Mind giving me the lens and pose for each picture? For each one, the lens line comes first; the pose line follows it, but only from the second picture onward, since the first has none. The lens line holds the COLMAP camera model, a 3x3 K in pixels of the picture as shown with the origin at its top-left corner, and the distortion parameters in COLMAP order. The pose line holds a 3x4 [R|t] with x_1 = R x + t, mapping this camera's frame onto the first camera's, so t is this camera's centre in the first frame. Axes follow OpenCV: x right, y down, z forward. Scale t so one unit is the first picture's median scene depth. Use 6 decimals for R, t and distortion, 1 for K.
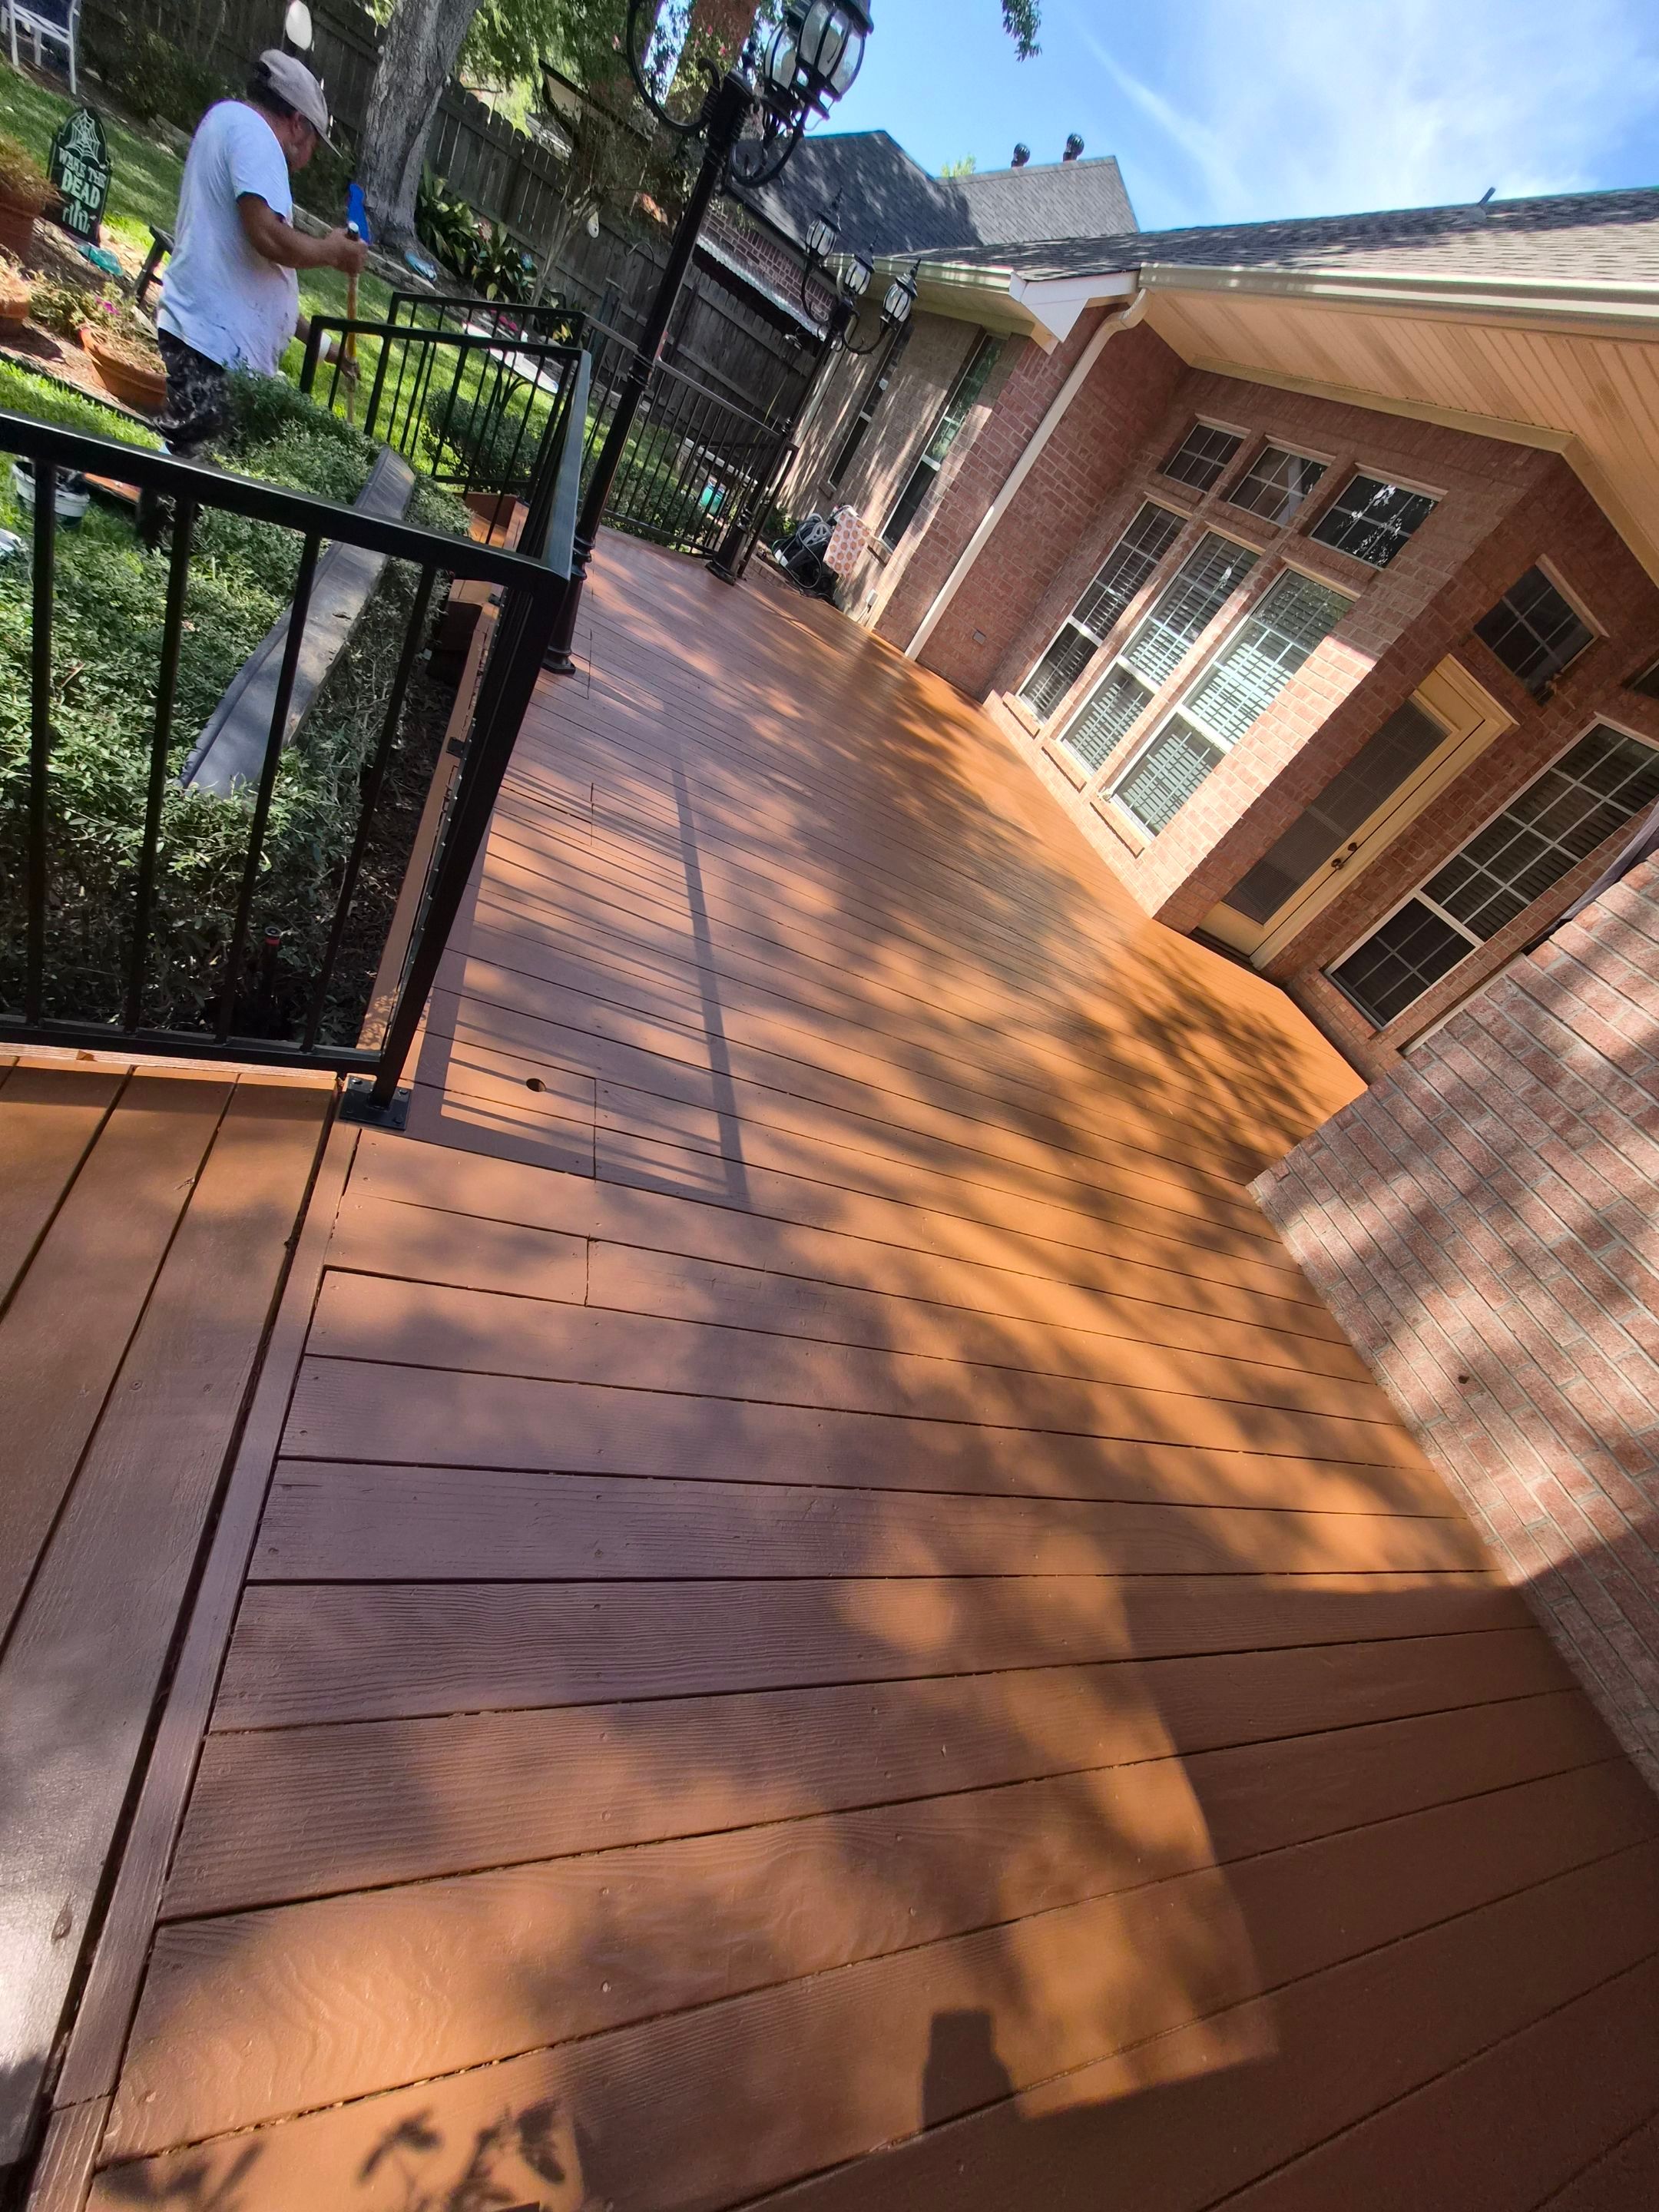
lens RADIAL K [[872.5, 0, 839.8], [0, 872.5, 1111.4], [0, 0, 1]] dist [-0.002009, -0.000032]
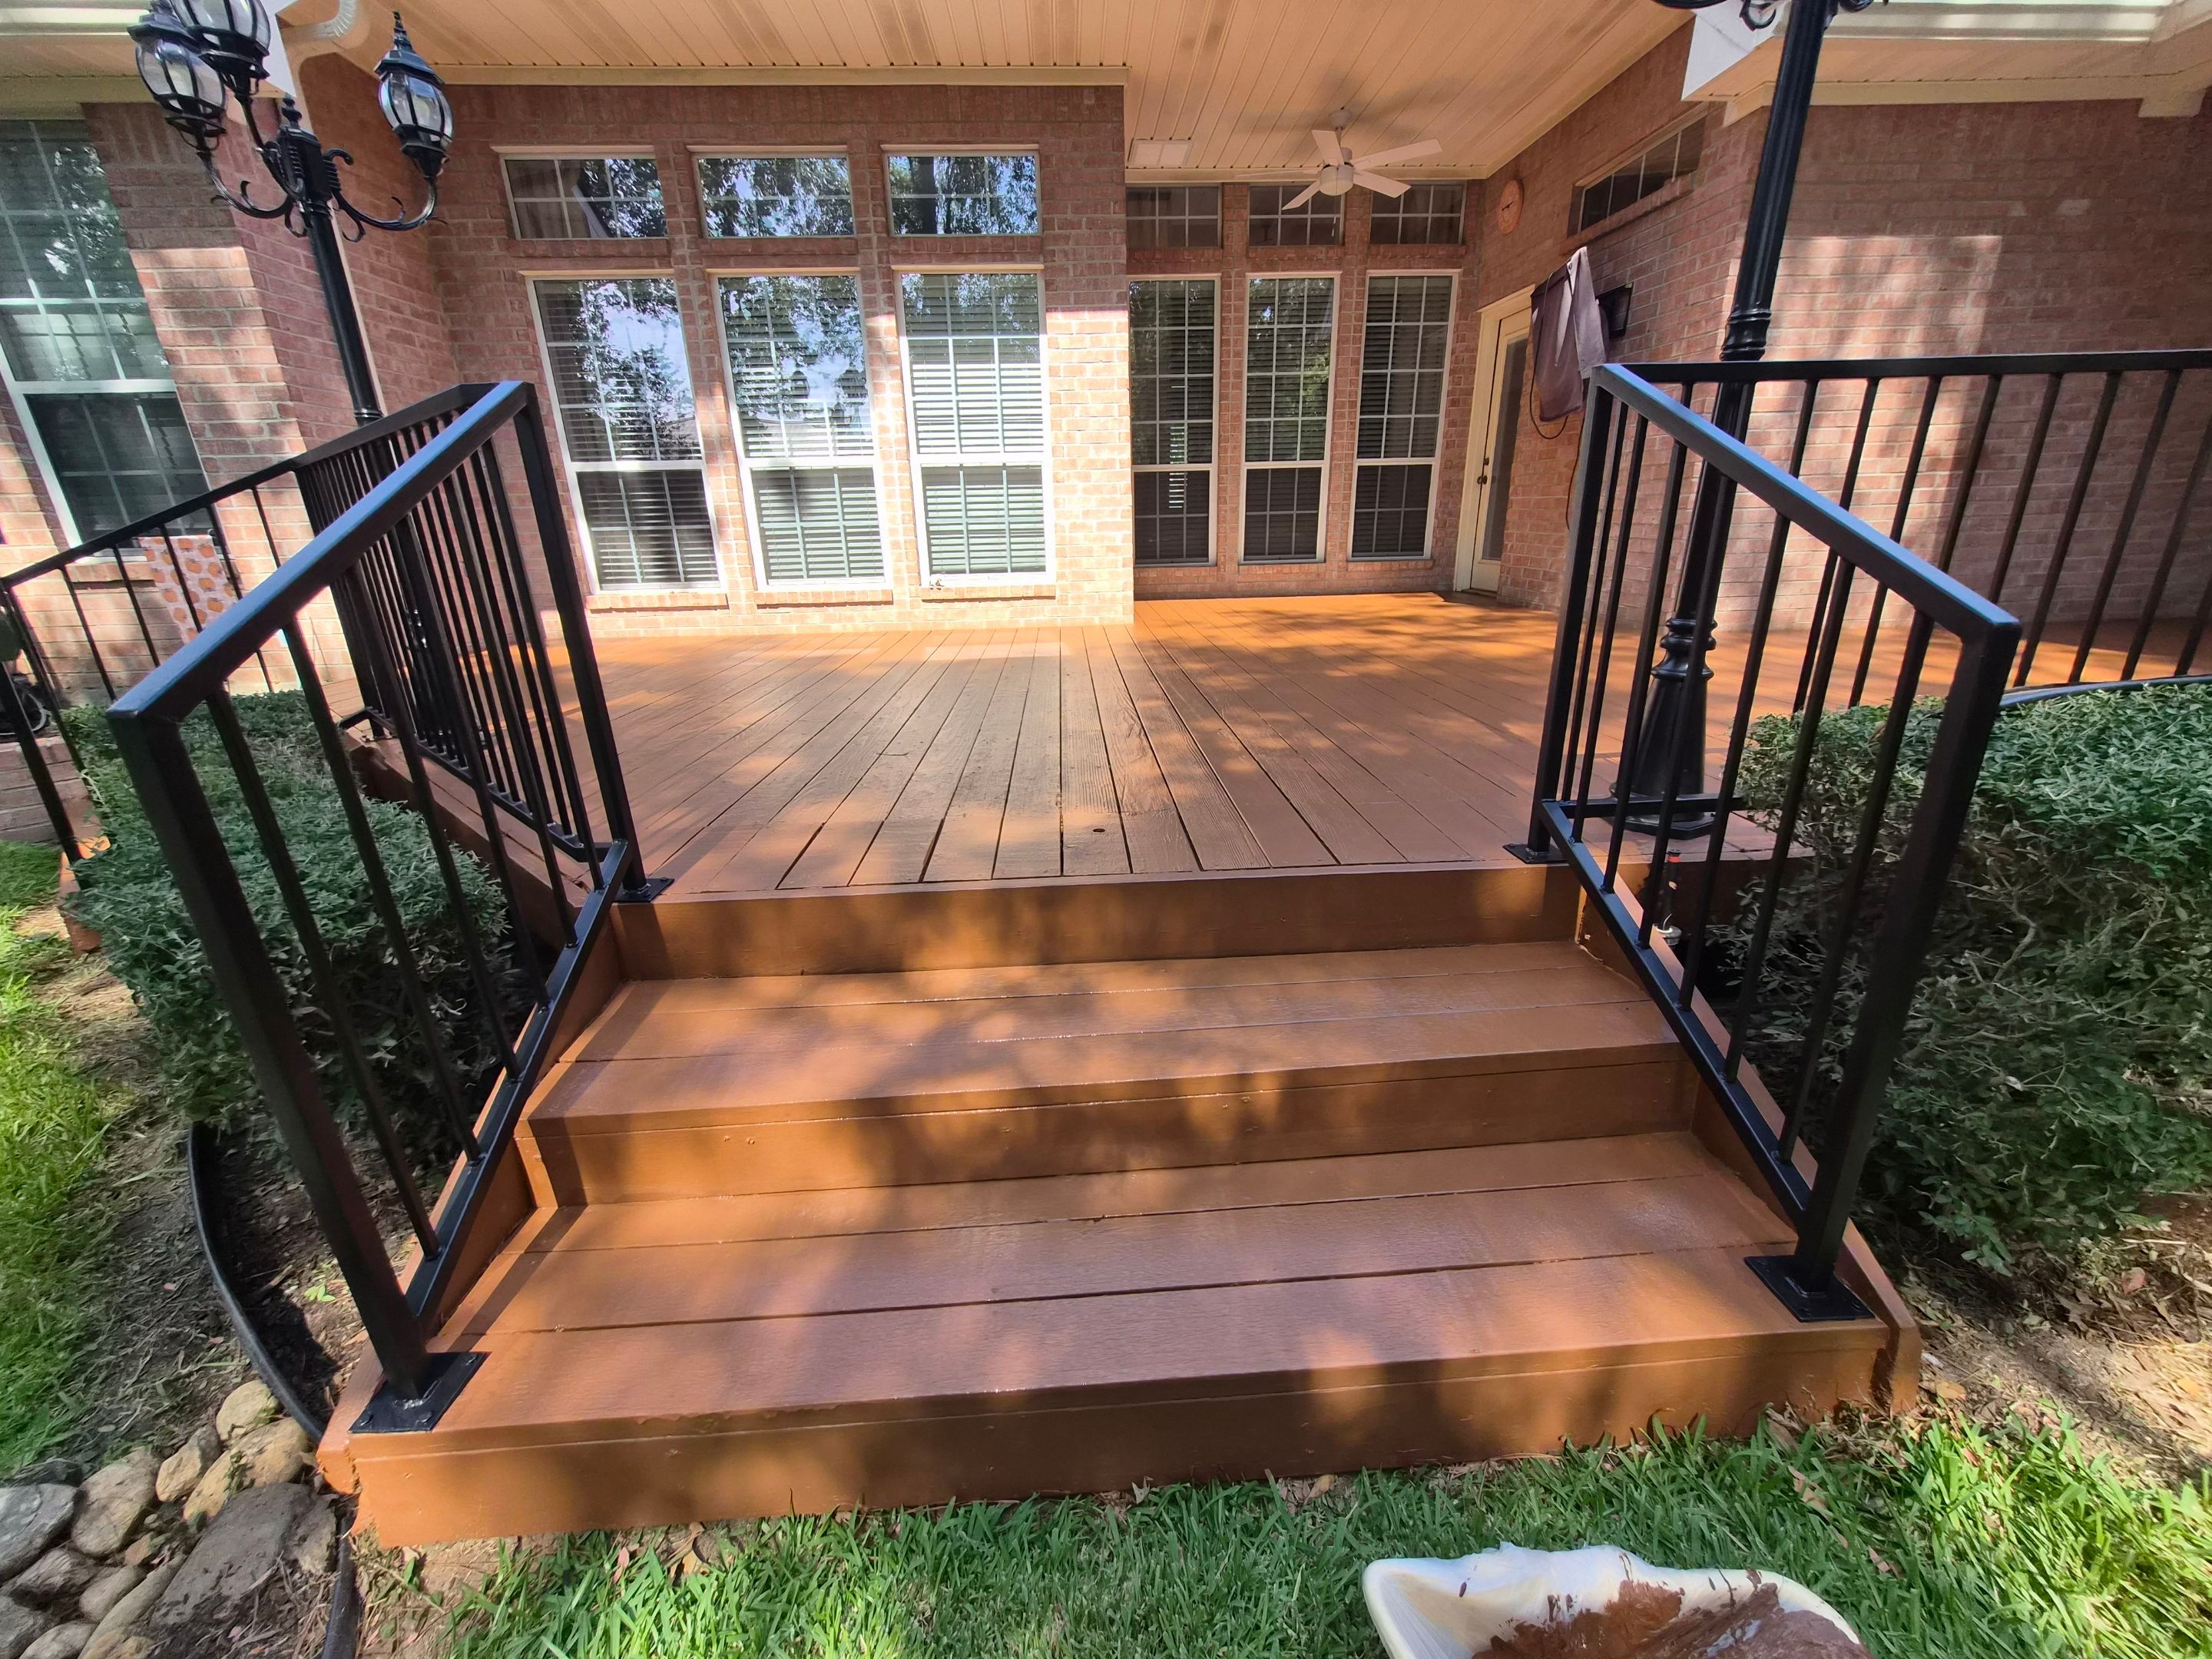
lens RADIAL K [[869.1, 0, 1109.1], [0, 869.1, 825.3], [0, 0, 1]] dist [-0.002050, 0.000536]
pose [[0.133190, -0.768630, 0.625674, -0.439646], [0.698018, 0.520914, 0.491345, -0.611795], [-0.703585, 0.371290, 0.605898, 0.516870]]
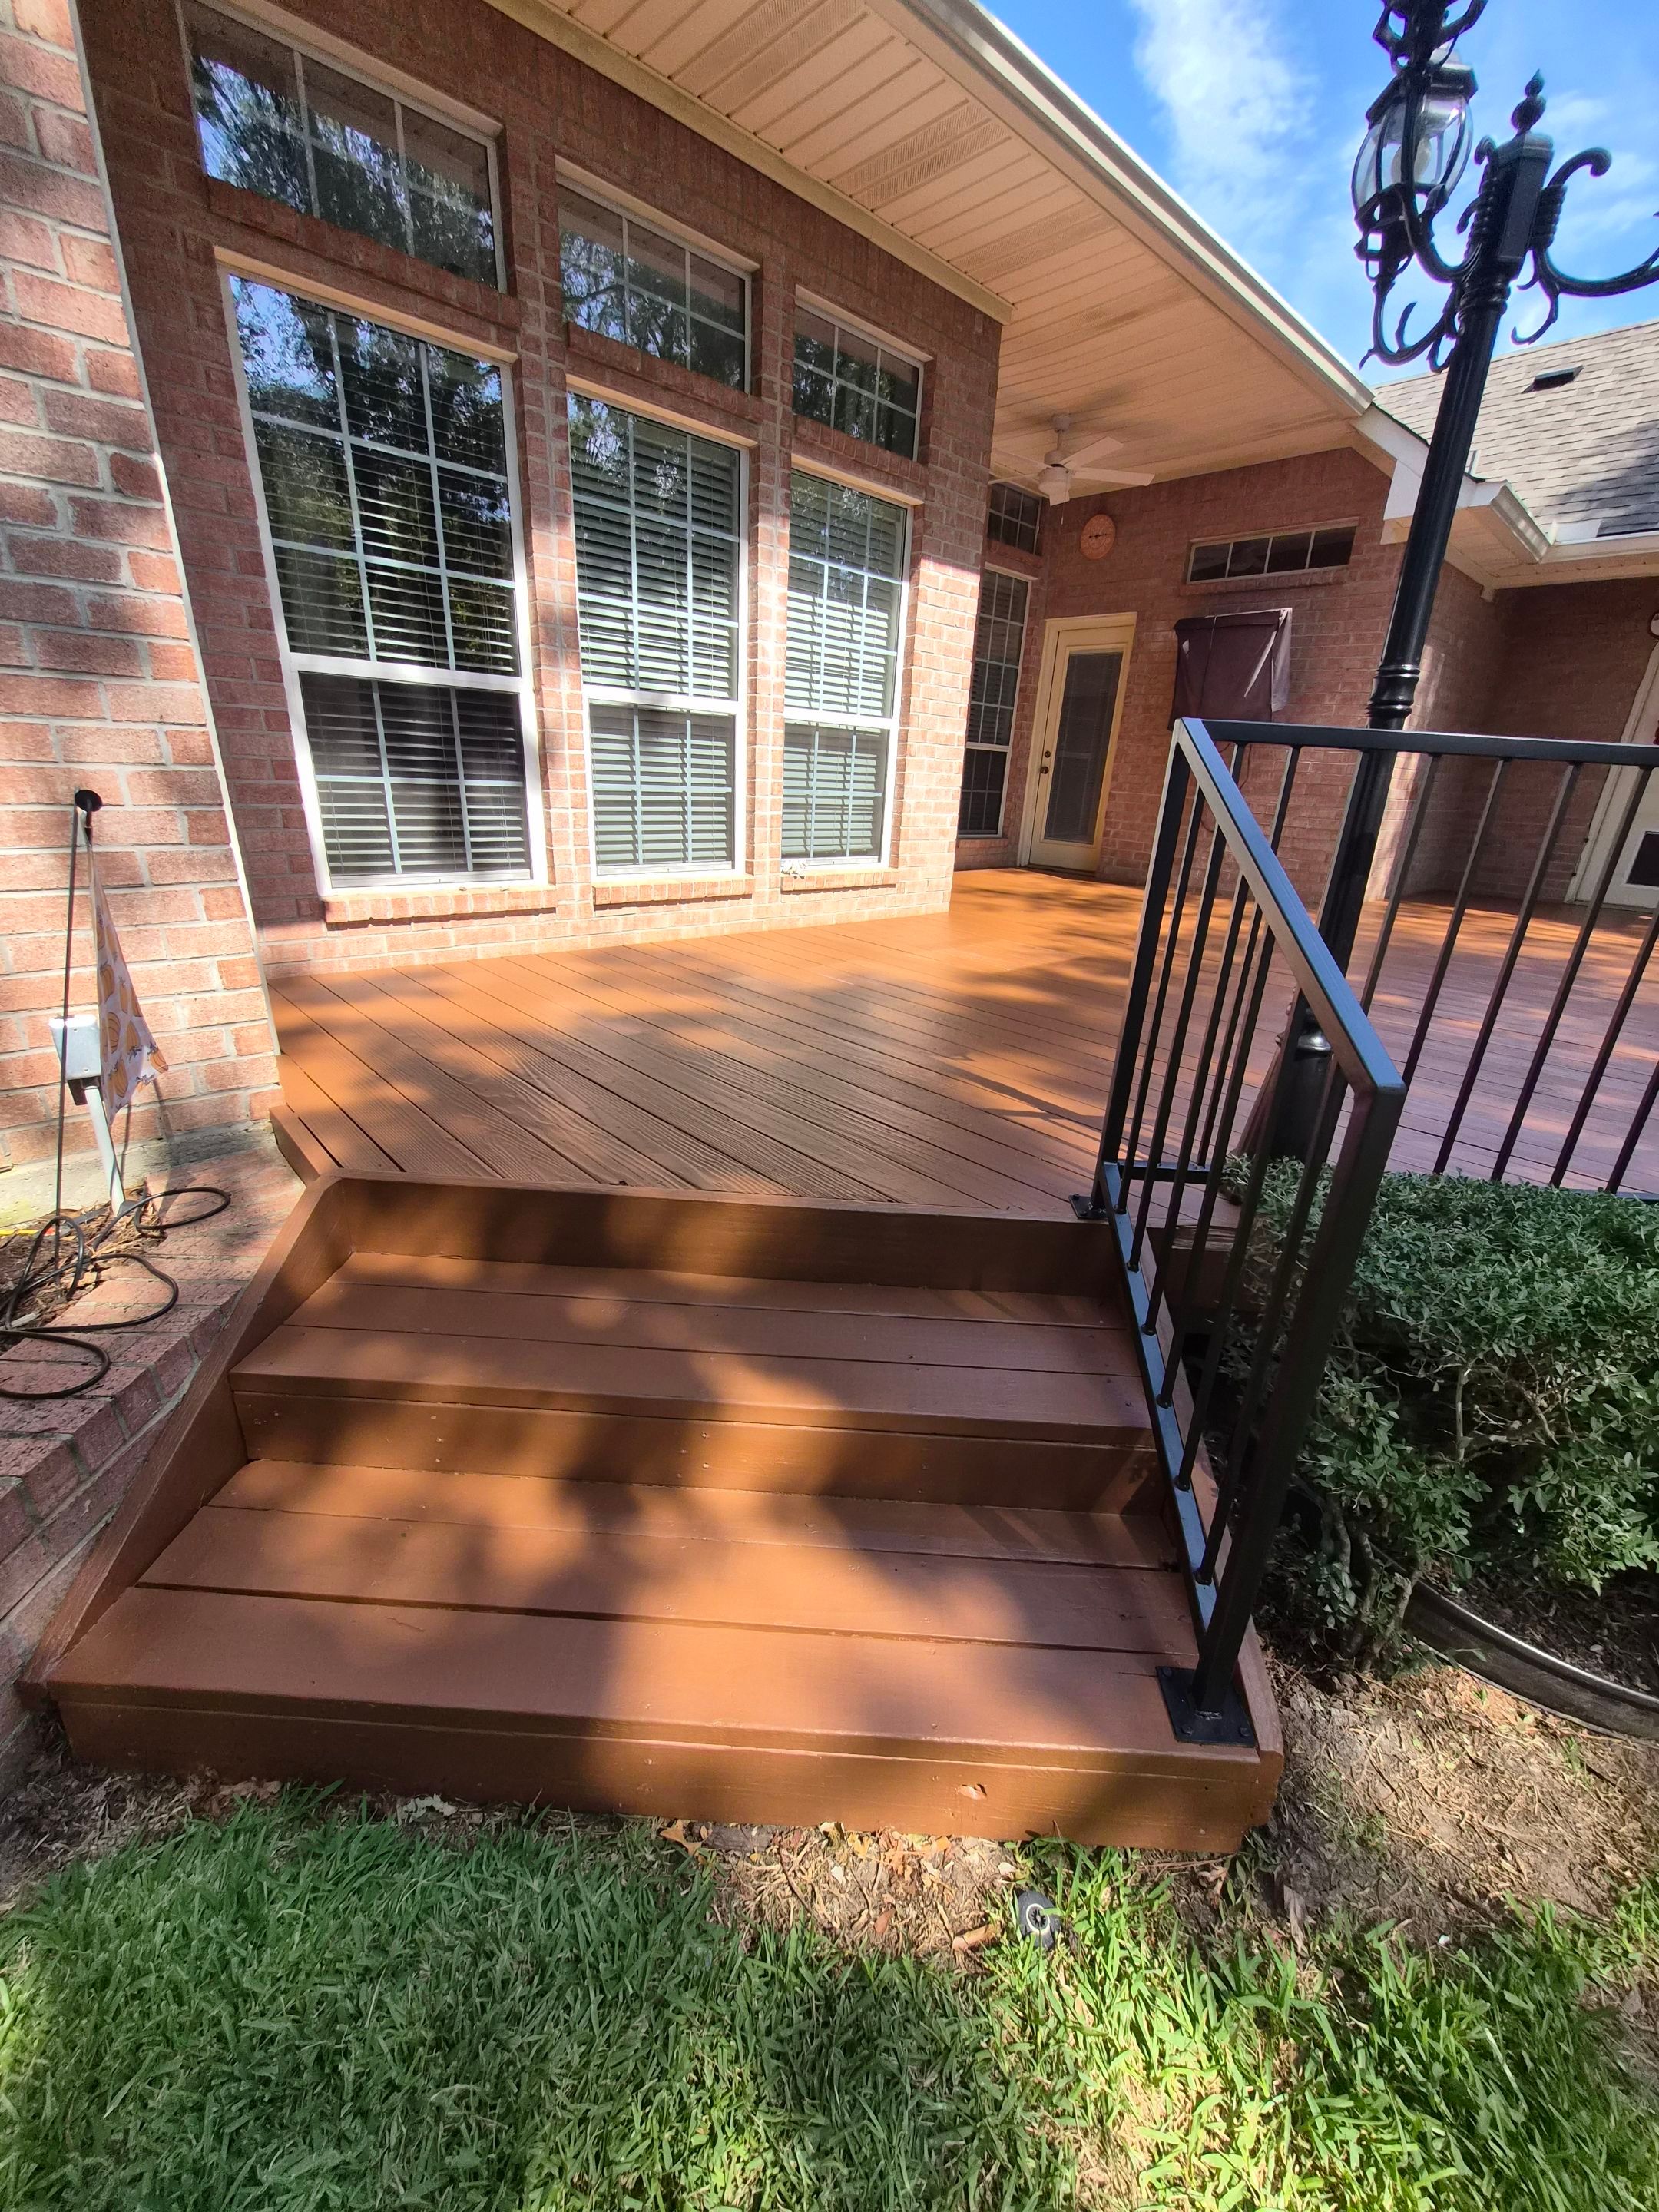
lens RADIAL K [[869.1, 0, 837.3], [0, 869.1, 1111.5], [0, 0, 1]] dist [-0.002050, 0.000536]
pose [[-0.409167, -0.769126, 0.490945, -0.216147], [0.298941, 0.395357, 0.868520, -0.990034], [-0.862100, 0.502133, 0.068157, 1.161147]]
